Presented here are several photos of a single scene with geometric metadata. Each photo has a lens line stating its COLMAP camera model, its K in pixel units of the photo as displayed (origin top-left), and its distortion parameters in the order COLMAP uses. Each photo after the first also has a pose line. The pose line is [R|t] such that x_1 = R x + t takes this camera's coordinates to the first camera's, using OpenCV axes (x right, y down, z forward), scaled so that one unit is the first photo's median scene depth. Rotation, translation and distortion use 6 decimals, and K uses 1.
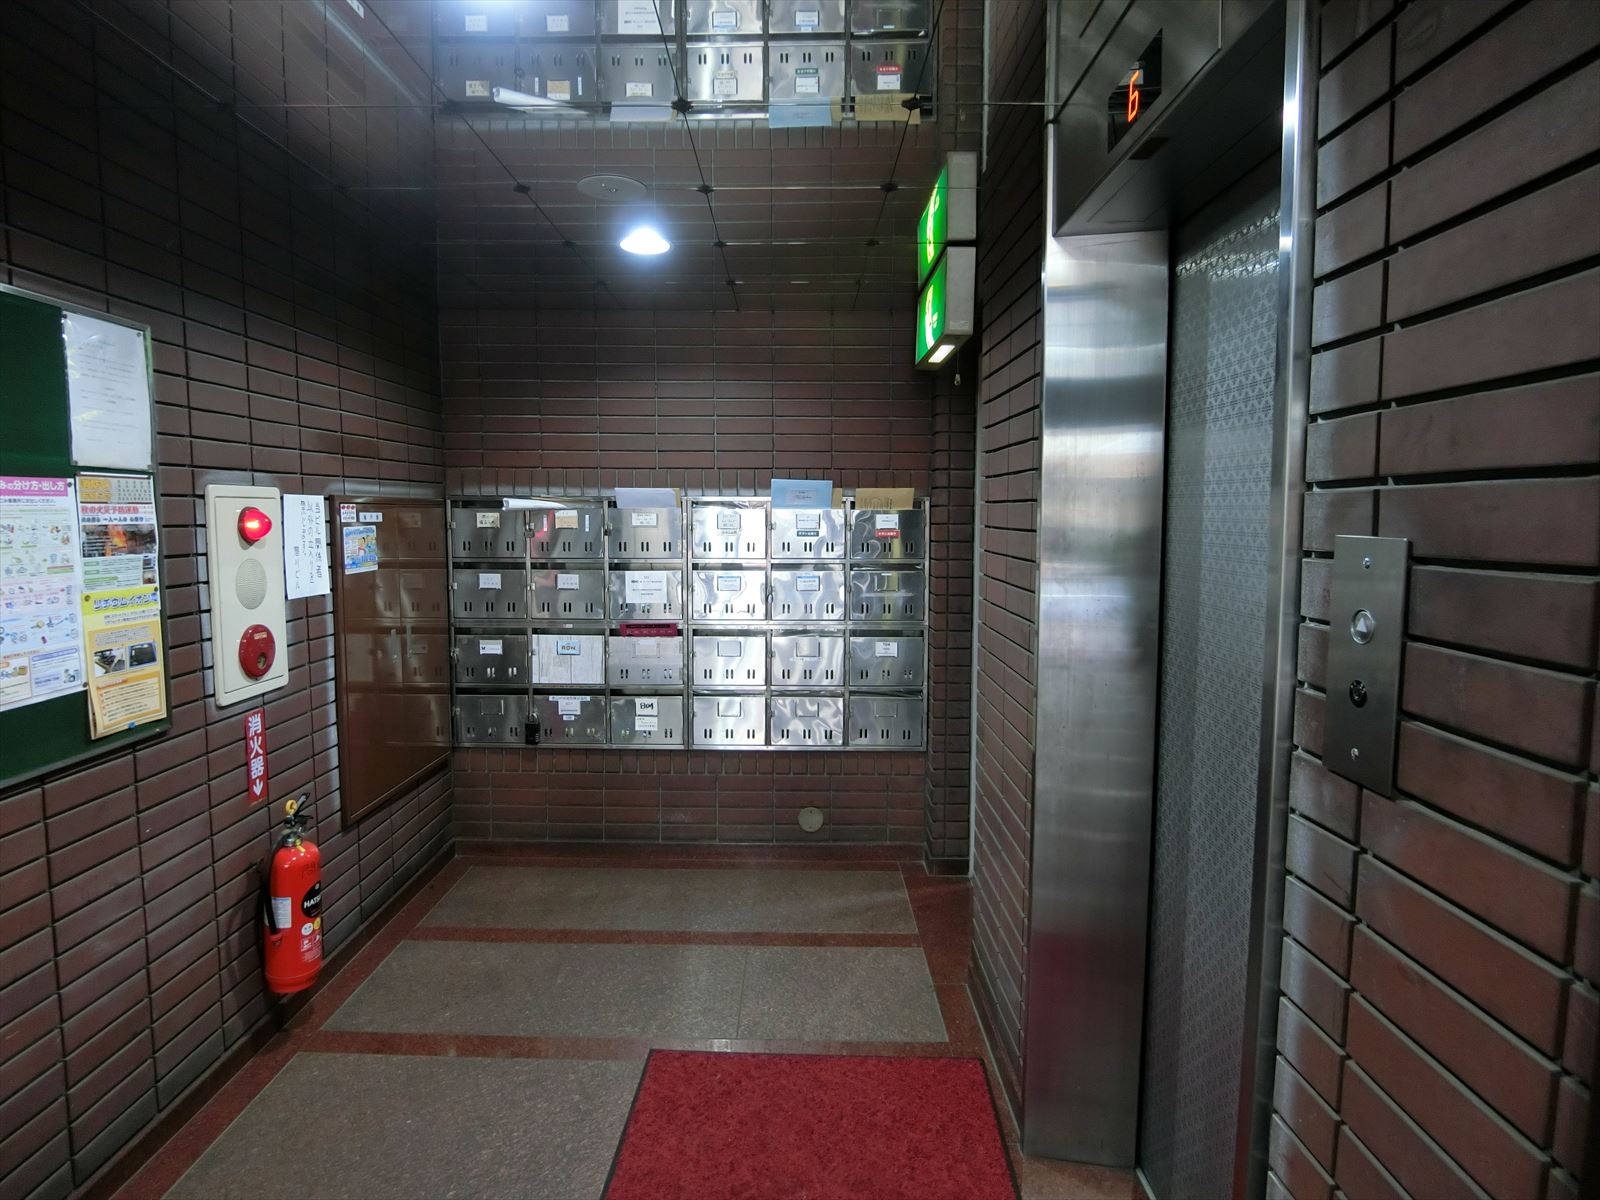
lens RADIAL K [[907.6, 0, 800.0], [0, 907.6, 600.0], [0, 0, 1]] dist [-0.019741, 0.000541]
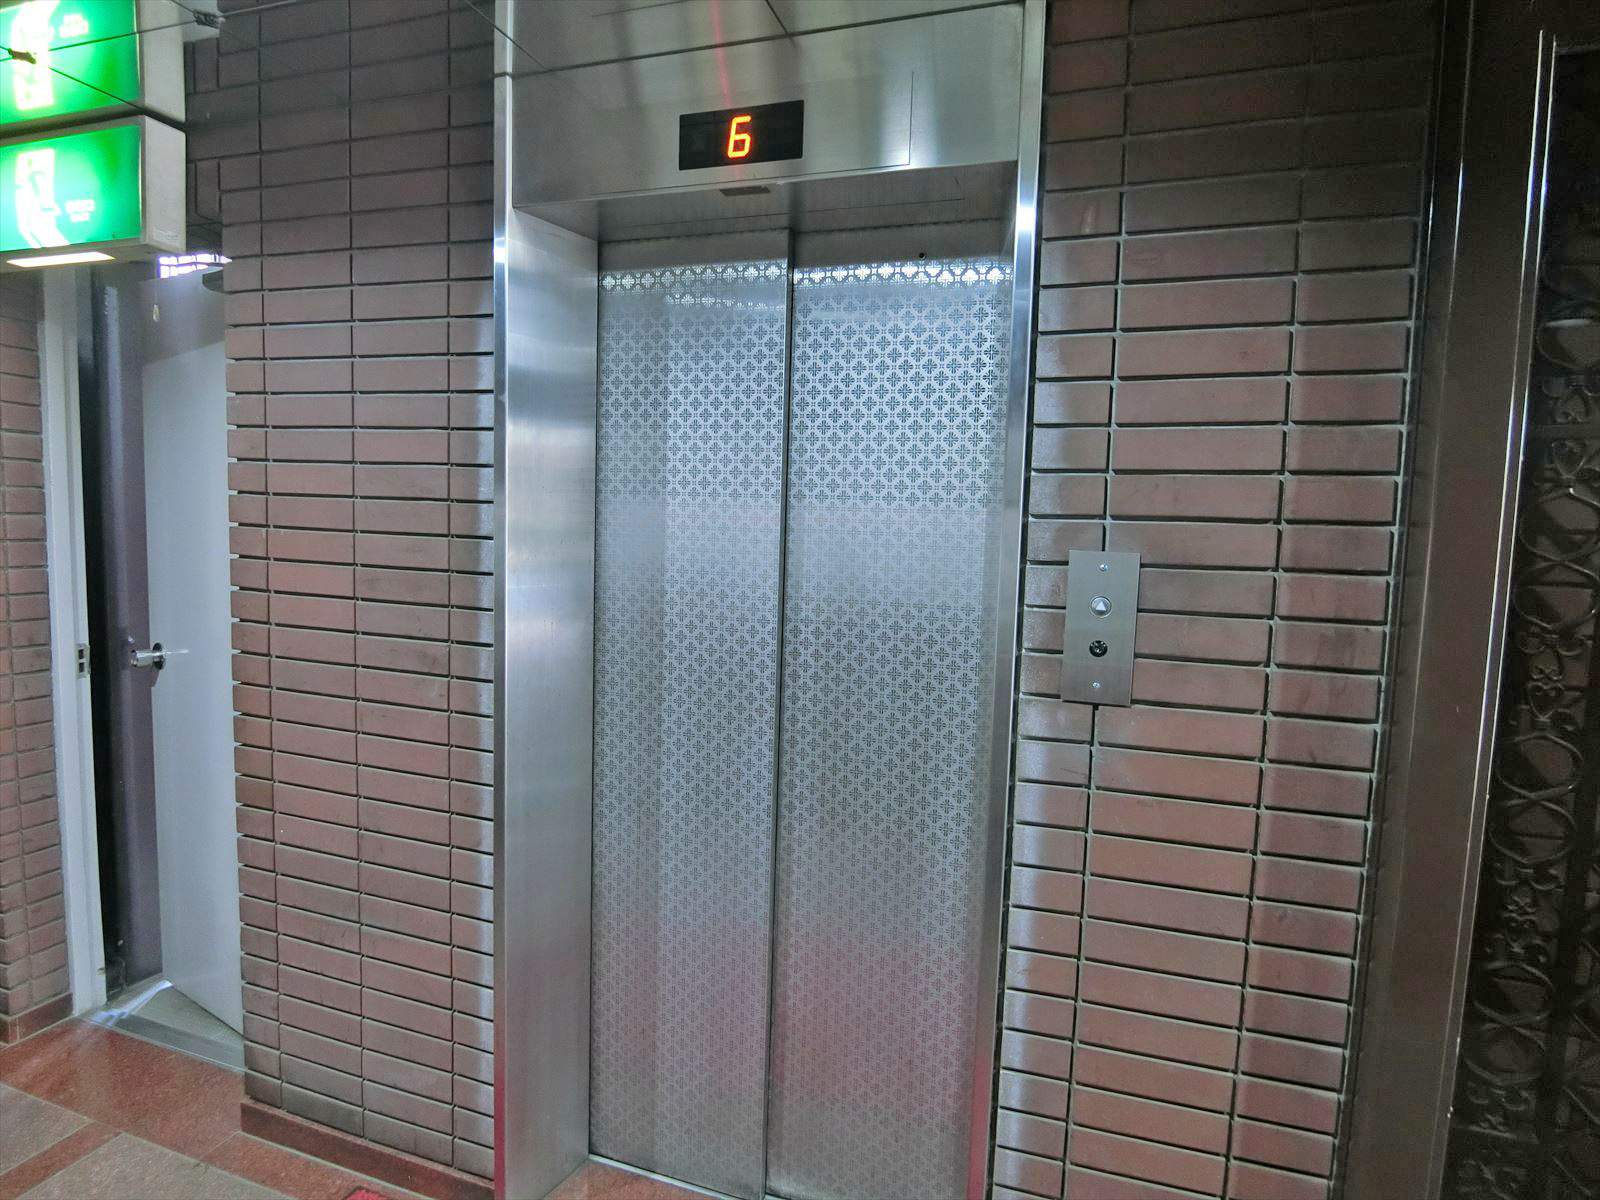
lens RADIAL K [[907.6, 0, 800.0], [0, 907.6, 600.0], [0, 0, 1]] dist [-0.019741, 0.000541]
pose [[0.311169, -0.073709, 0.947492, -1.009356], [0.055199, 0.996706, 0.059409, -0.102054], [-0.948750, 0.033814, 0.314213, 0.928518]]
